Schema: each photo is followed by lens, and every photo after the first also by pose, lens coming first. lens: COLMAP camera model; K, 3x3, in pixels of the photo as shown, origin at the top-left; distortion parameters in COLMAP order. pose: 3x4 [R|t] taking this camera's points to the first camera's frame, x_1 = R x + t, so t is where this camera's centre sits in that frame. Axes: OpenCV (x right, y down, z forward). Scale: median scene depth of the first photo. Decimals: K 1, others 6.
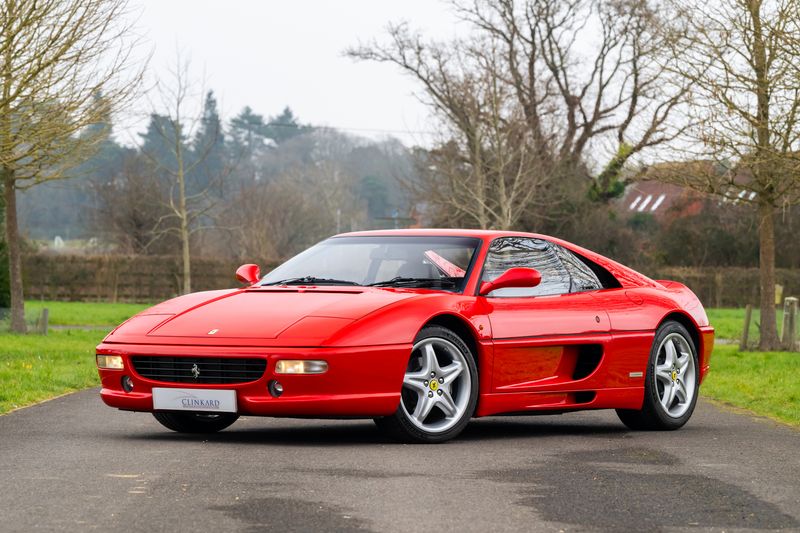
lens RADIAL K [[3686.1, 0, 400.2], [0, 3686.1, 266.1], [0, 0, 1]] dist [0.050311, 1.515350]
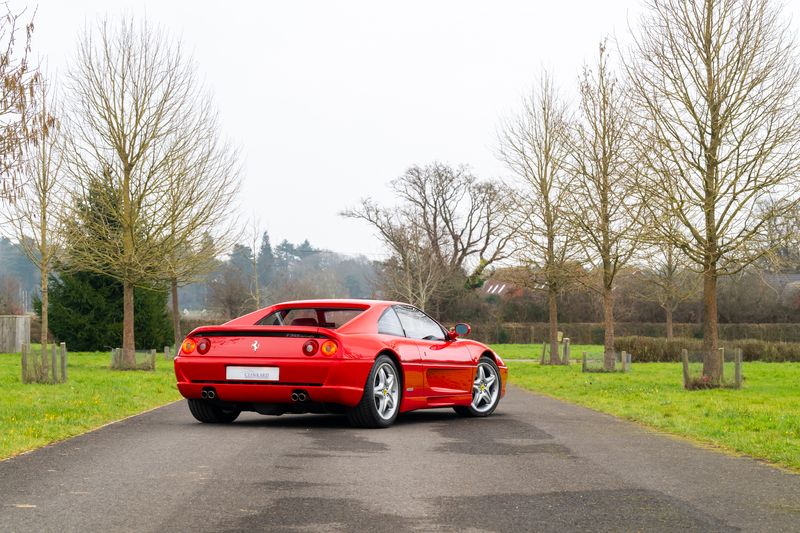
lens RADIAL K [[2013.1, 0, 404.5], [0, 2013.1, 268.4], [0, 0, 1]] dist [0.124298, -0.010331]
pose [[0.999762, -0.008057, 0.020268, -0.002119], [0.008593, 0.999613, -0.026467, -0.000742], [-0.020047, 0.026635, 0.999444, -0.058783]]
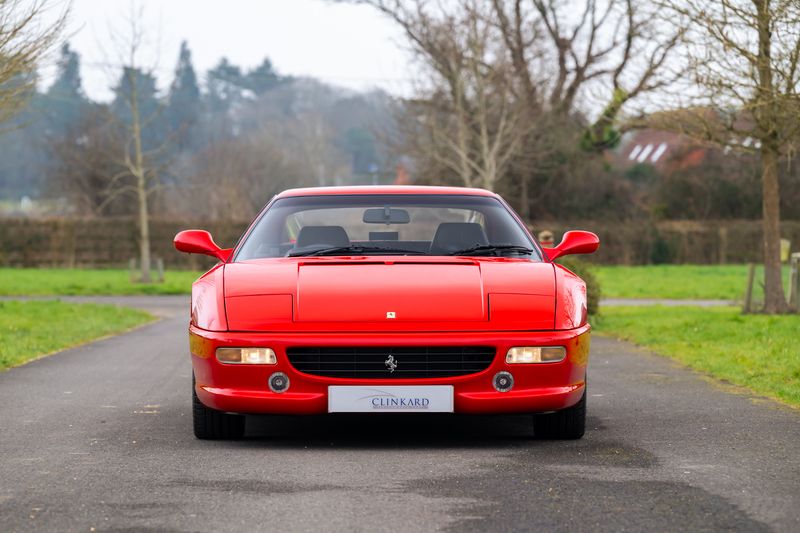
lens RADIAL K [[3797.1, 0, 400.4], [0, 3797.1, 266.7], [0, 0, 1]] dist [0.042911, -2.451864]
pose [[0.999890, -0.014792, -0.000574, 0.005623], [0.014798, 0.999821, 0.011771, -0.000546], [0.000400, -0.011779, 0.999931, 0.043355]]
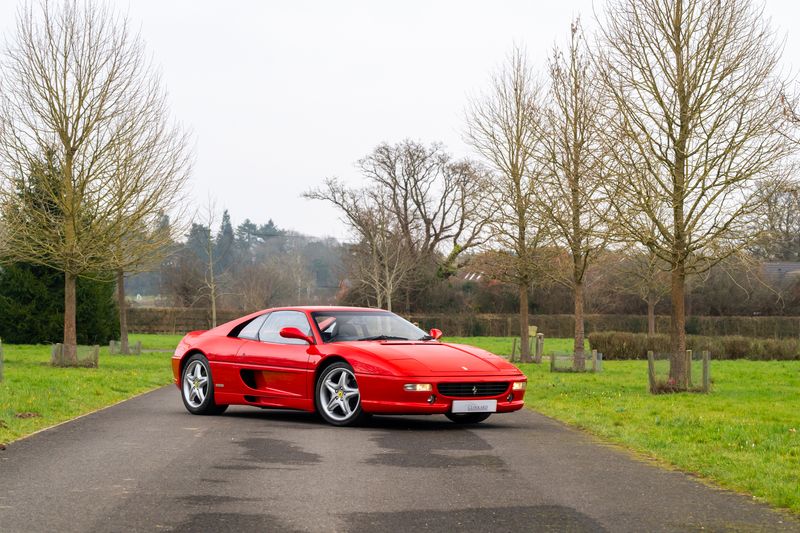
lens RADIAL K [[2213.9, 0, 400.1], [0, 2213.9, 267.7], [0, 0, 1]] dist [0.121492, 0.335889]
pose [[0.999622, -0.001516, 0.027448, 0.003253], [0.001979, 0.999856, -0.016830, -0.004155], [-0.027418, 0.016878, 0.999482, -0.081763]]
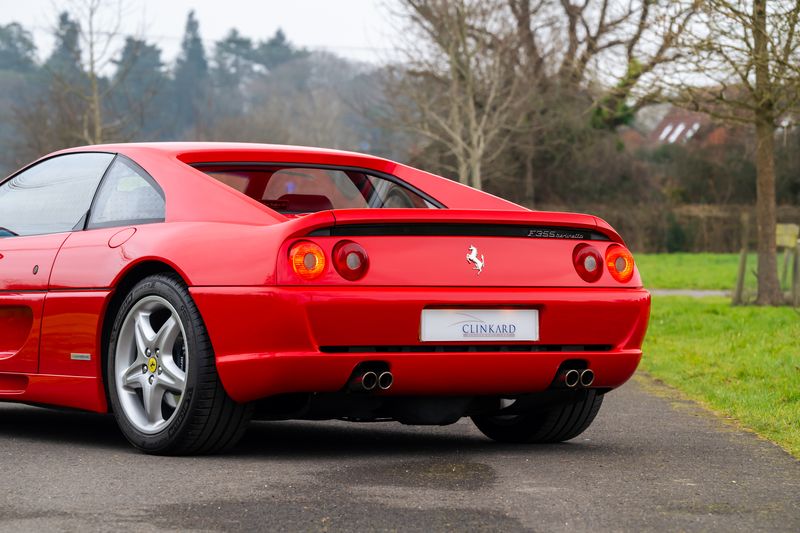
lens RADIAL K [[3961.1, 0, 400.3], [0, 3961.1, 266.2], [0, 0, 1]] dist [0.067977, 0.262236]
pose [[0.999852, -0.007260, -0.015591, 0.020769], [0.007480, 0.999873, 0.014089, 0.000949], [0.015487, -0.014203, 0.999779, 0.082417]]
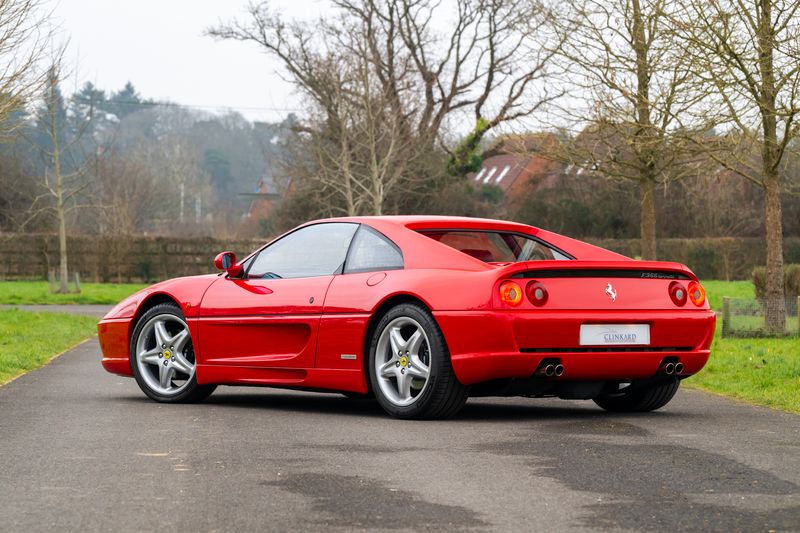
lens RADIAL K [[3686.1, 0, 400.2], [0, 3686.1, 266.1], [0, 0, 1]] dist [0.050311, 1.515350]
pose [[0.998578, -0.012248, 0.051892, -0.015356], [0.011792, 0.999889, 0.009070, -0.001827], [-0.051998, -0.008445, 0.998611, -0.020524]]
